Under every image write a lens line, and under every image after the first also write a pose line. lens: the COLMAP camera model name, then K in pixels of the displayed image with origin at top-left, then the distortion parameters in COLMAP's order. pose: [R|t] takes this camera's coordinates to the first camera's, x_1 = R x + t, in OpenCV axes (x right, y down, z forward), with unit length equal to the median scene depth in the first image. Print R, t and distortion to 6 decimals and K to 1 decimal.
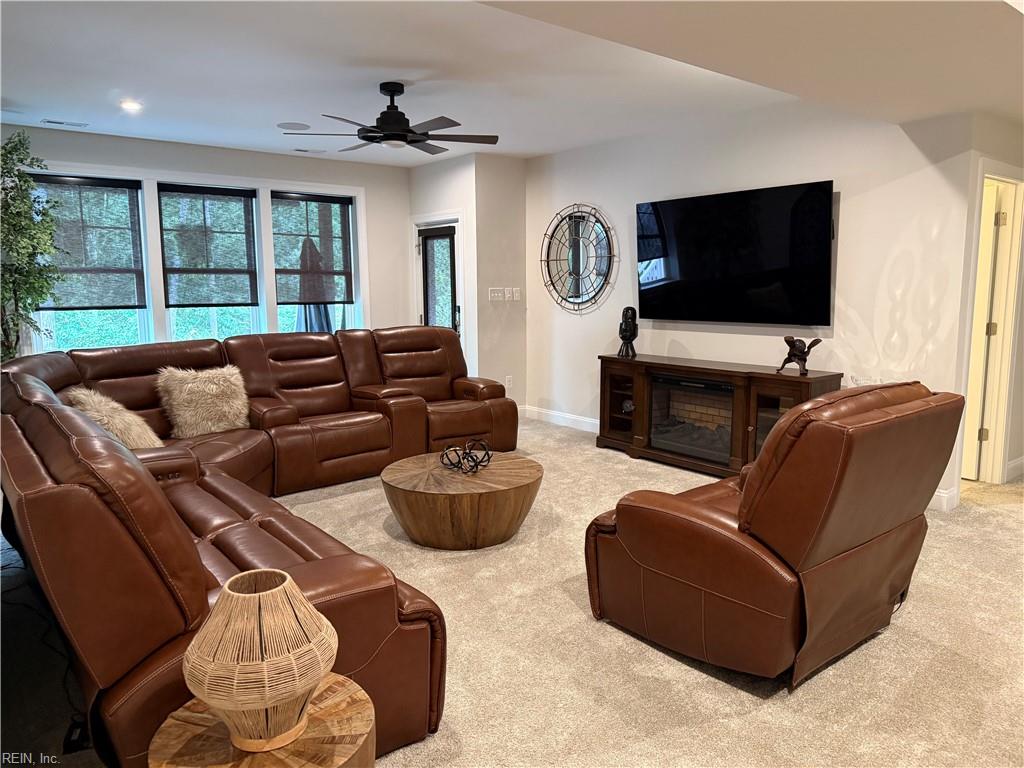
lens RADIAL K [[721.1, 0, 519.2], [0, 721.1, 384.1], [0, 0, 1]] dist [0.068061, -0.089360]
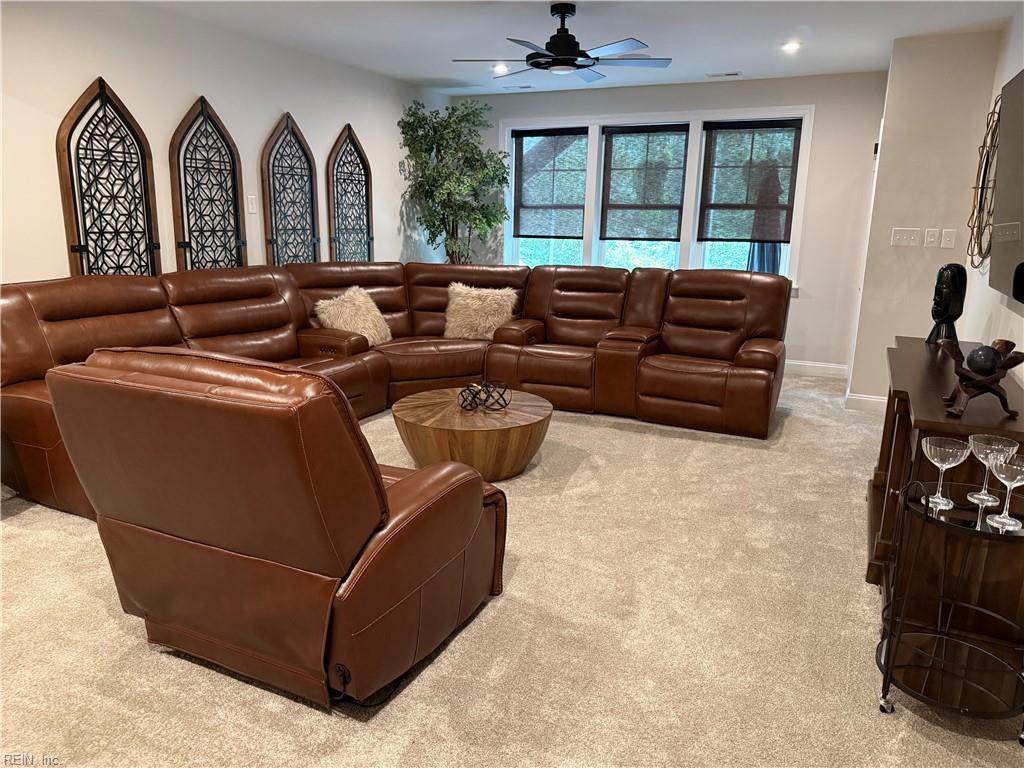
lens RADIAL K [[721.1, 0, 515.4], [0, 721.1, 384.9], [0, 0, 1]] dist [0.068061, -0.089360]
pose [[0.436079, 0.215451, -0.873736, 0.533522], [-0.141186, 0.975274, 0.170024, -0.058464], [0.888764, 0.049215, 0.455715, 0.386053]]
